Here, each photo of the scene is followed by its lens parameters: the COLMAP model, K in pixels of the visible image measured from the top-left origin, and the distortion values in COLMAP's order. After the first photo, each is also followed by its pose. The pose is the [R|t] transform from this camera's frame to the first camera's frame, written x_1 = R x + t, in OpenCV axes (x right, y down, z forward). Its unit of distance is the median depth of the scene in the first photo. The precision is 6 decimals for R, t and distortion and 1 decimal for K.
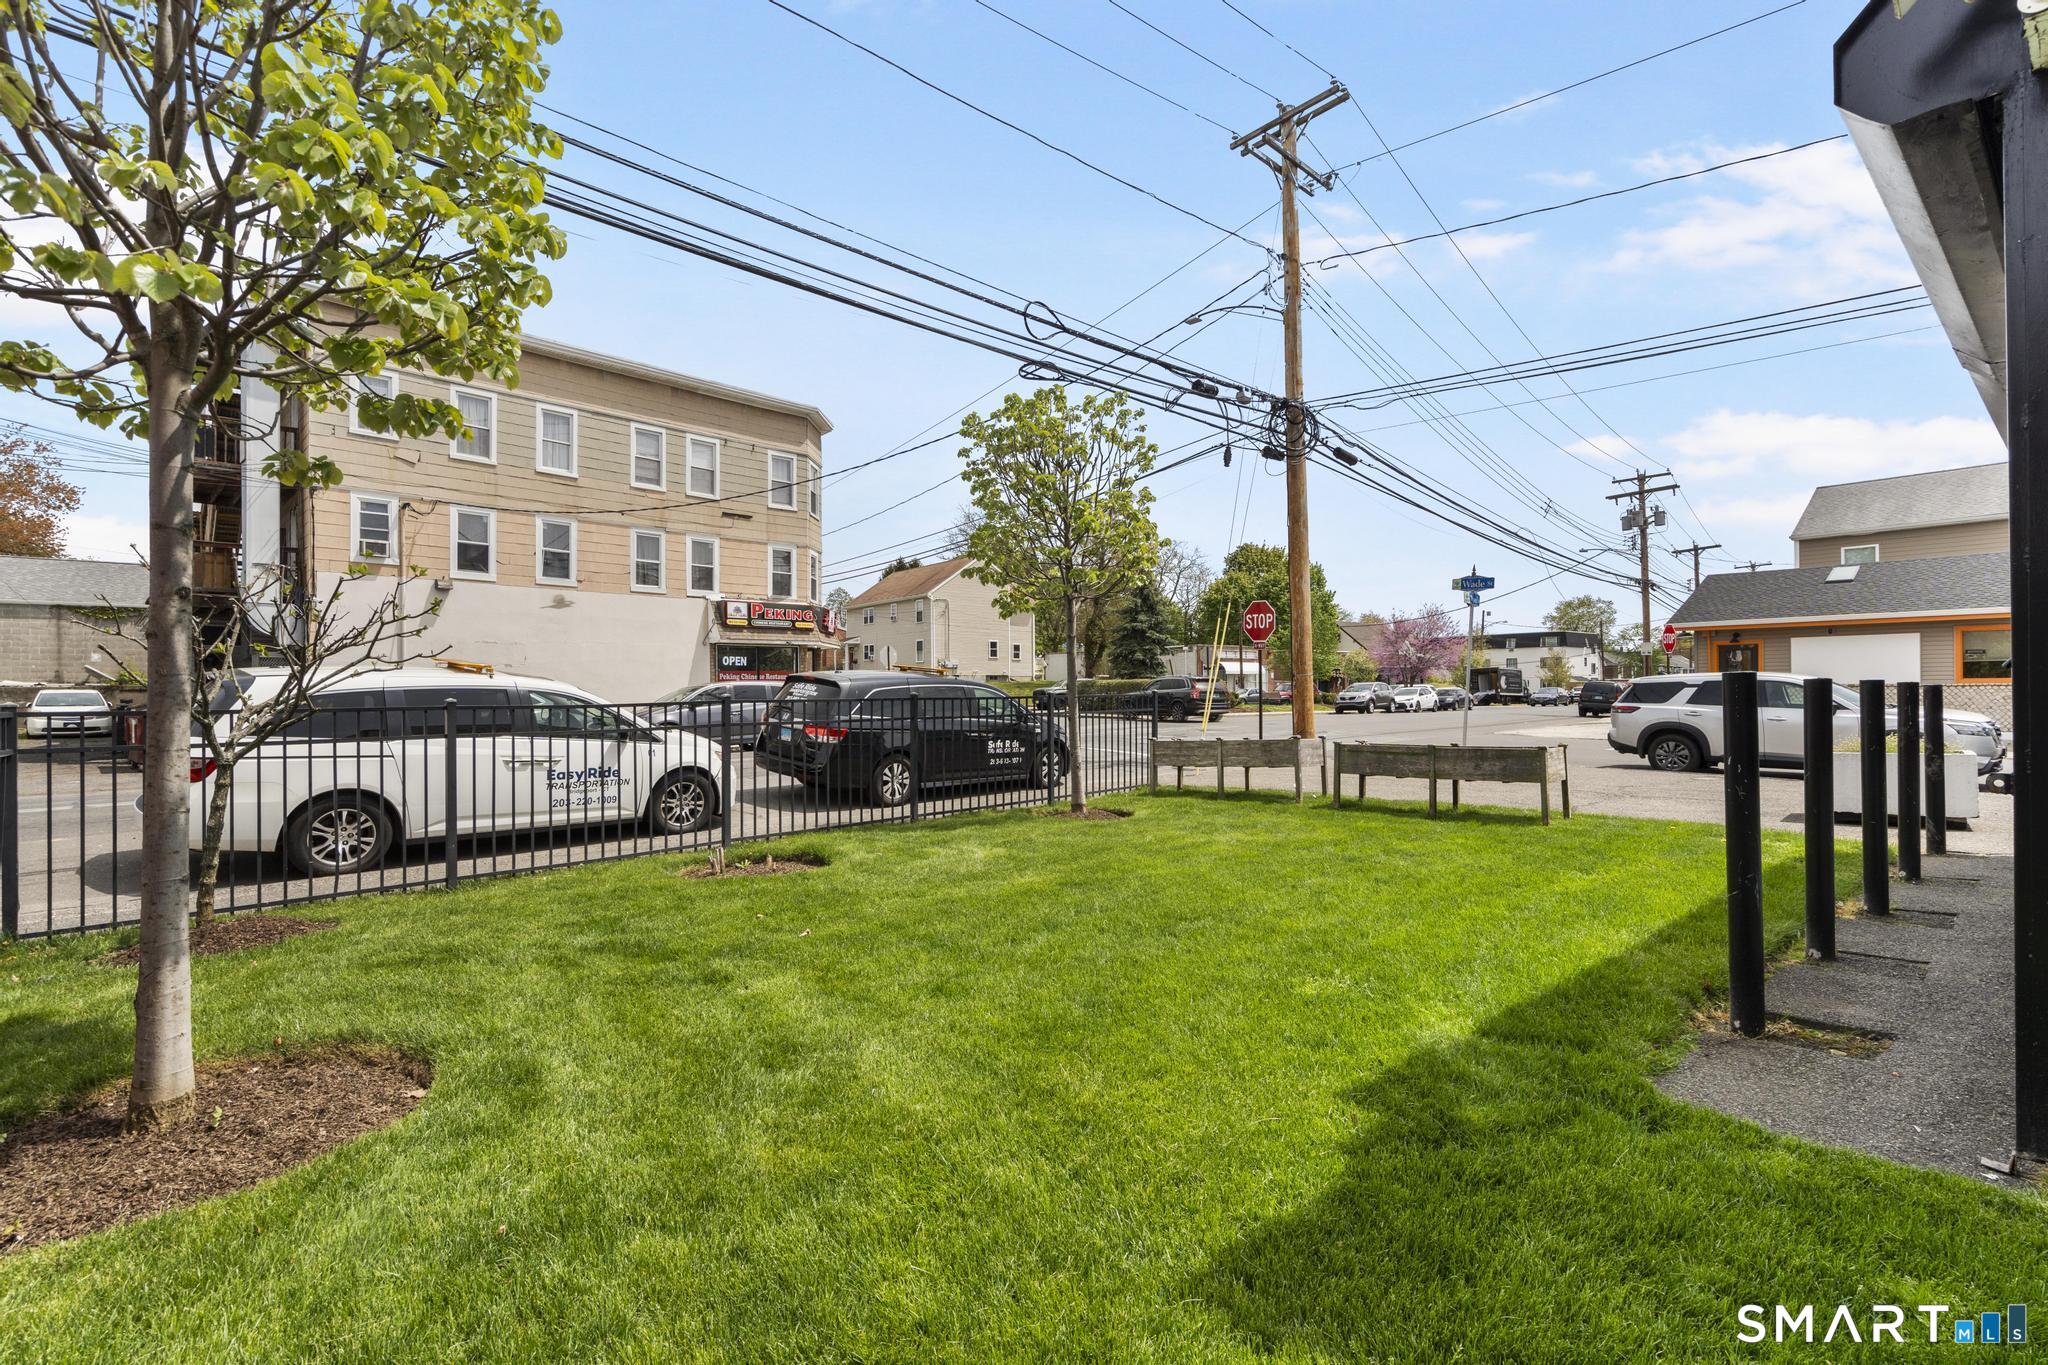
lens RADIAL K [[921.4, 0, 1018.2], [0, 921.4, 688.0], [0, 0, 1]] dist [-0.004800, 0.001699]
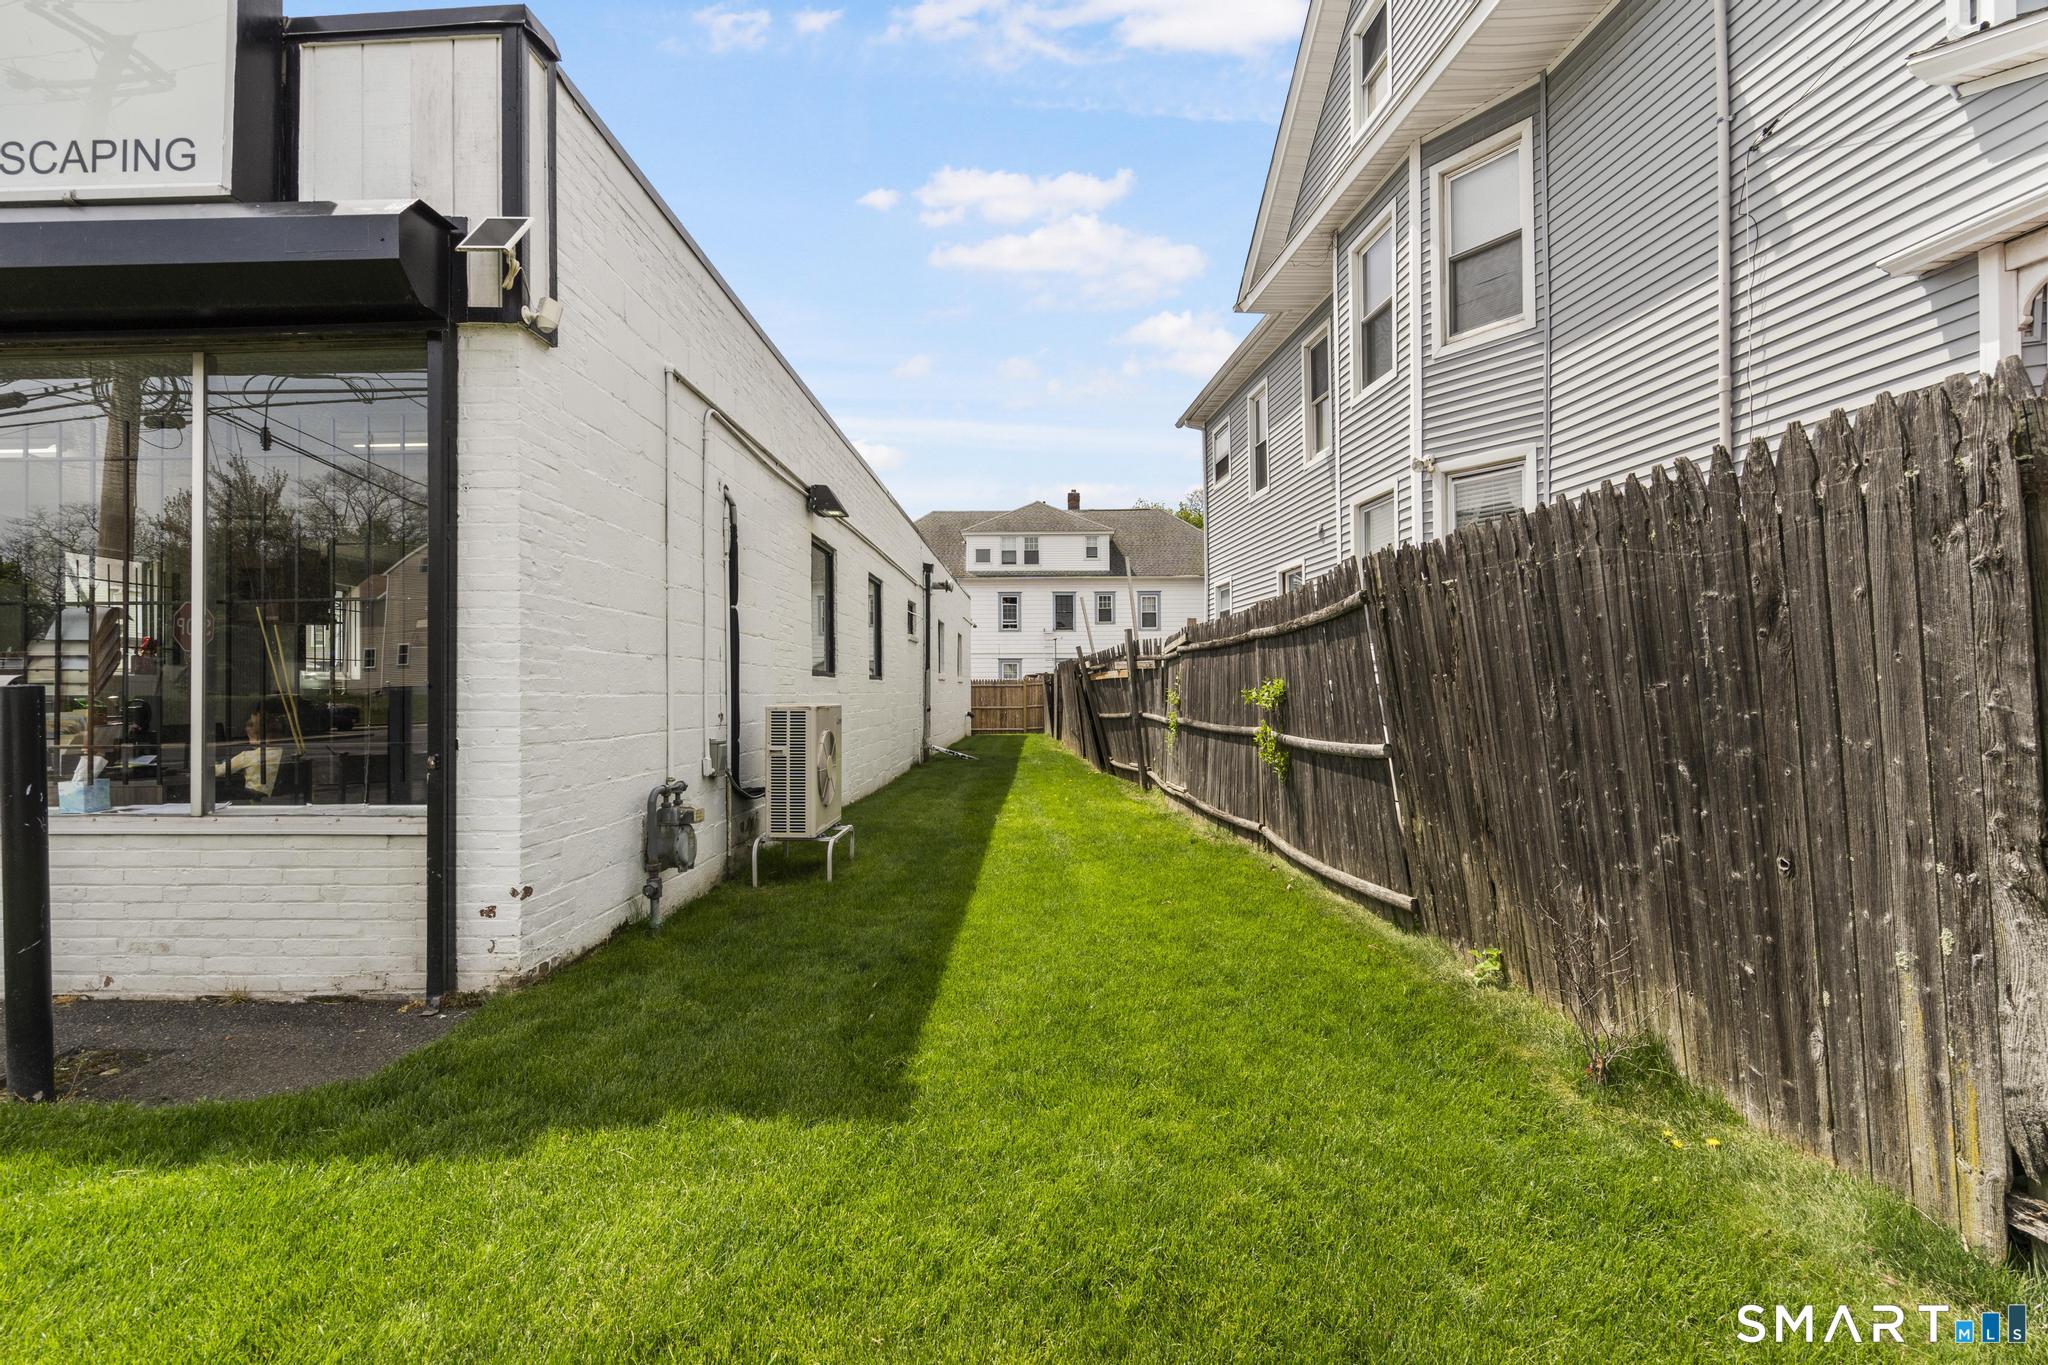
lens RADIAL K [[921.4, 0, 1021.0], [0, 921.4, 686.8], [0, 0, 1]] dist [-0.004800, 0.001699]
pose [[-0.762079, 0.013217, 0.647349, -0.086695], [0.008976, 0.999911, -0.009849, 0.000211], [-0.647422, -0.001695, -0.762130, 0.193532]]
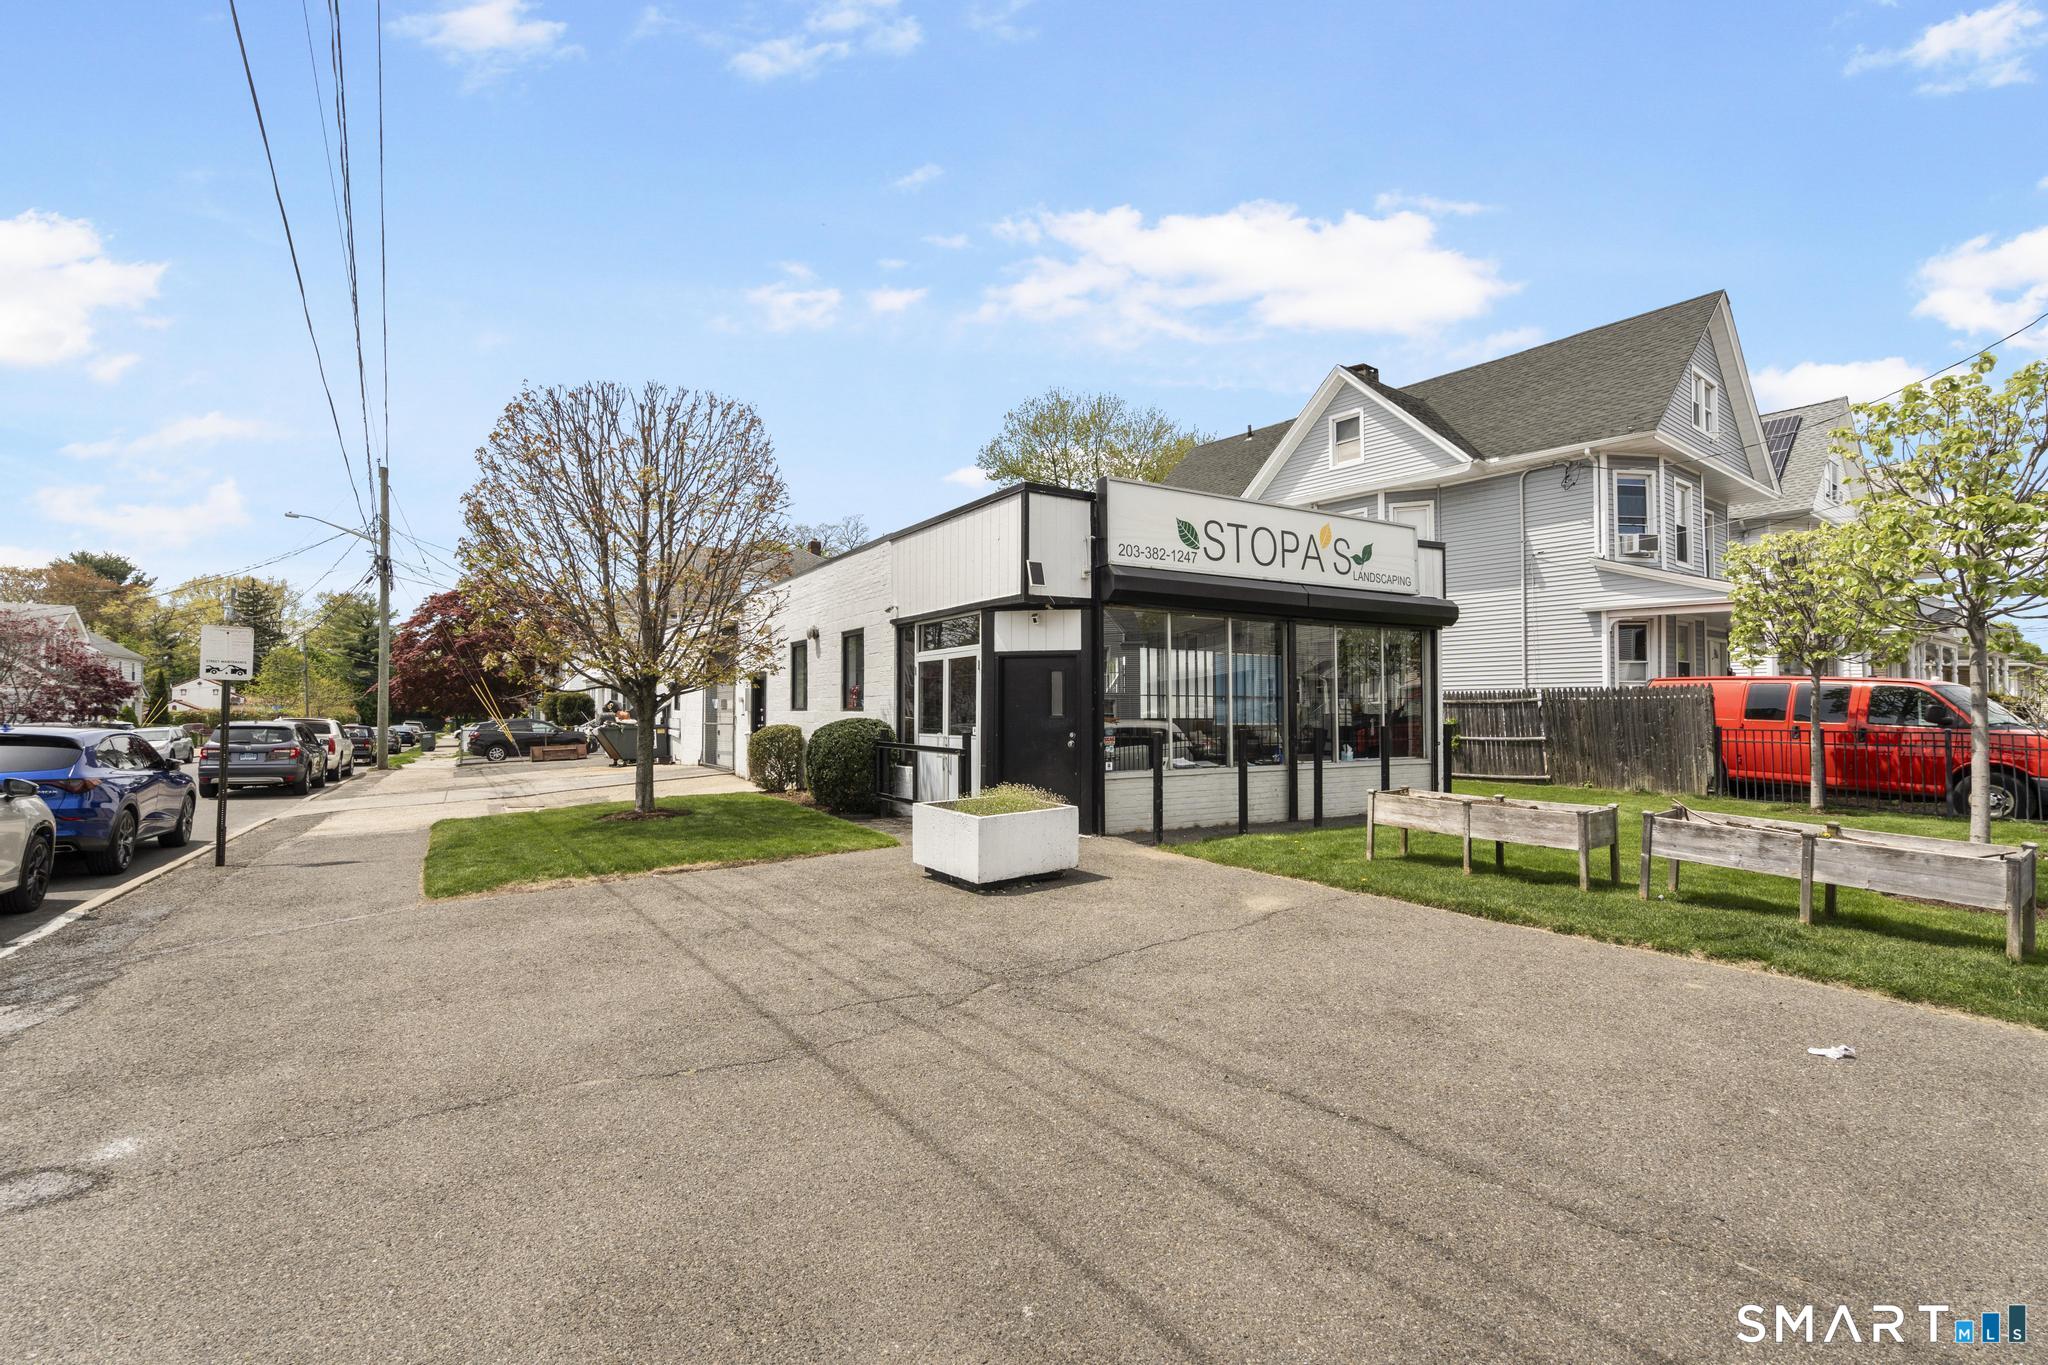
lens RADIAL K [[921.4, 0, 1022.3], [0, 921.4, 685.5], [0, 0, 1]] dist [-0.004800, 0.001699]
pose [[-0.991315, 0.006984, 0.131324, 0.362048], [0.003720, 0.999678, -0.025084, -0.015673], [-0.131457, -0.024378, -0.991022, 0.891761]]
